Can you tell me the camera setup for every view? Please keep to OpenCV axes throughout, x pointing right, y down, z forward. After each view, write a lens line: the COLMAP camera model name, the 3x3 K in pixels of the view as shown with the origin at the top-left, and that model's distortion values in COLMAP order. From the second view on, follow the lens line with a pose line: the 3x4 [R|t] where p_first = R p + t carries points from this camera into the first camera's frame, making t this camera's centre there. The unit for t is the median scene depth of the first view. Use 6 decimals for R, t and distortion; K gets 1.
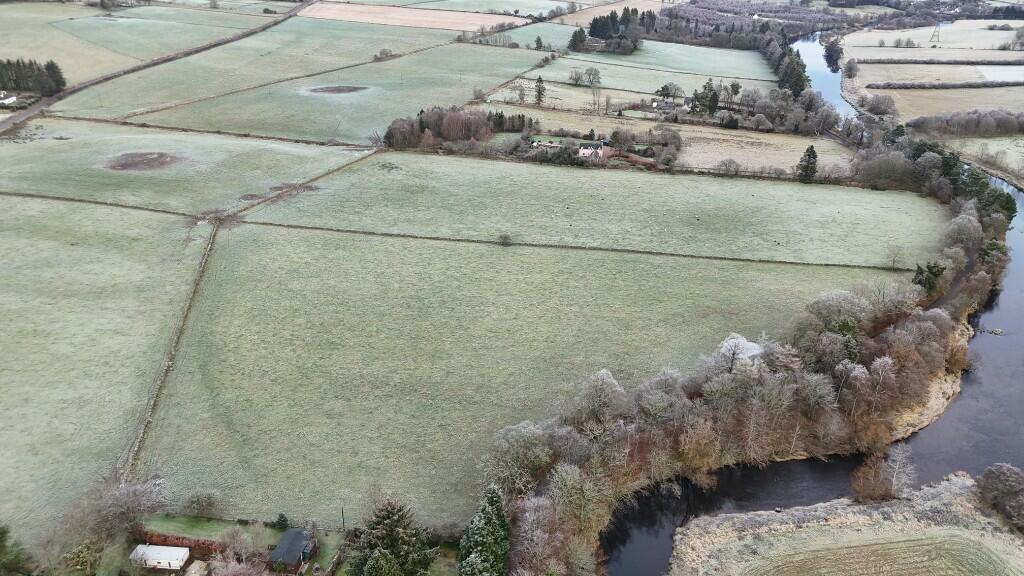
lens RADIAL K [[743.1, 0, 512.0], [0, 743.1, 288.0], [0, 0, 1]] dist [0.072362, -0.048970]
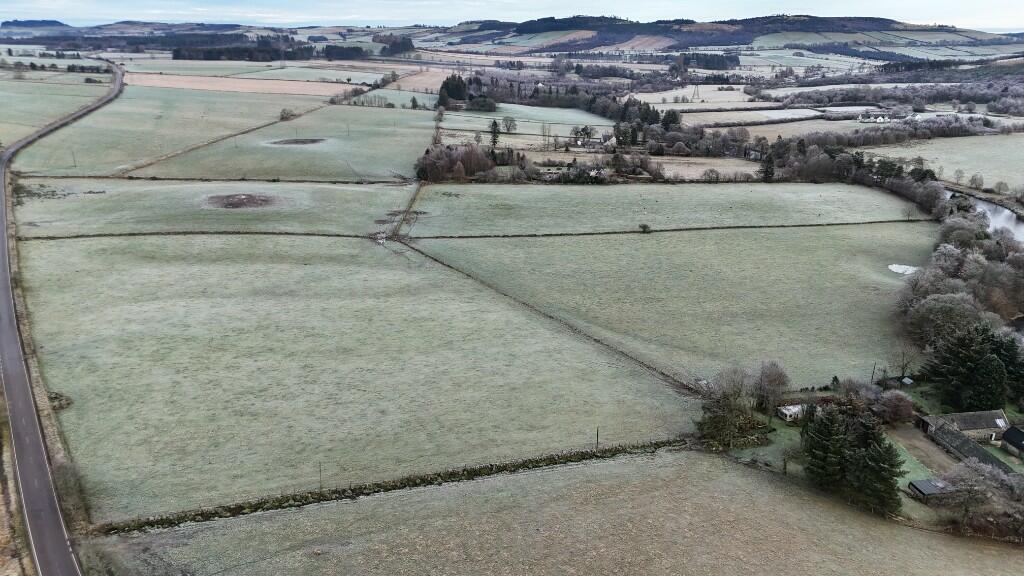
lens RADIAL K [[743.1, 0, 512.0], [0, 743.1, 288.0], [0, 0, 1]] dist [0.072362, -0.048970]
pose [[0.926414, -0.117113, 0.357828, -0.422677], [0.152803, 0.985553, -0.073045, 0.053997], [-0.344104, 0.122348, 0.930926, -0.006878]]
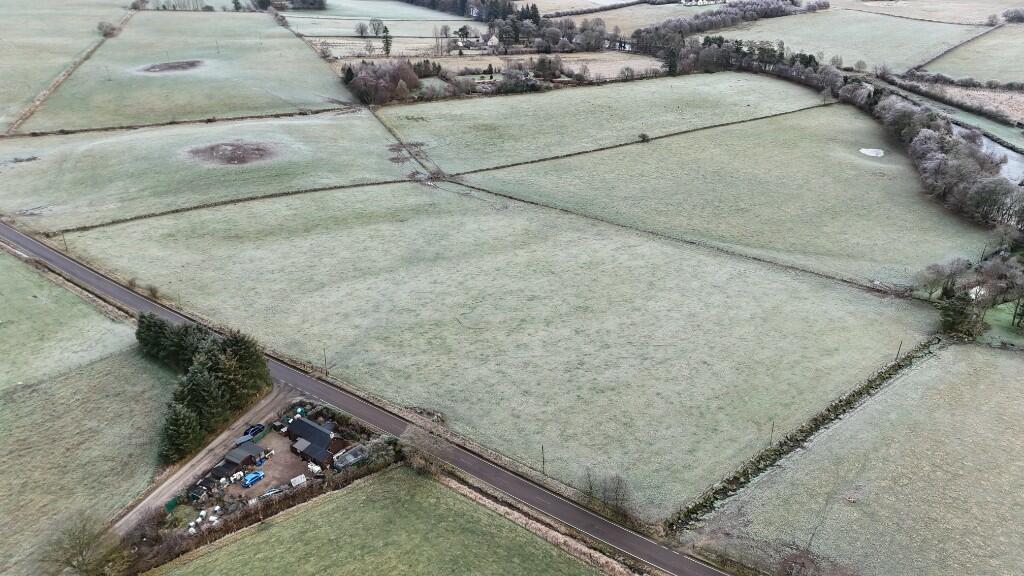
lens RADIAL K [[743.1, 0, 512.0], [0, 743.1, 288.0], [0, 0, 1]] dist [0.072362, -0.048970]
pose [[0.742091, -0.308662, 0.595003, -0.651996], [0.282673, 0.948983, 0.139740, -0.042427], [-0.607780, 0.064491, 0.791482, 0.115528]]
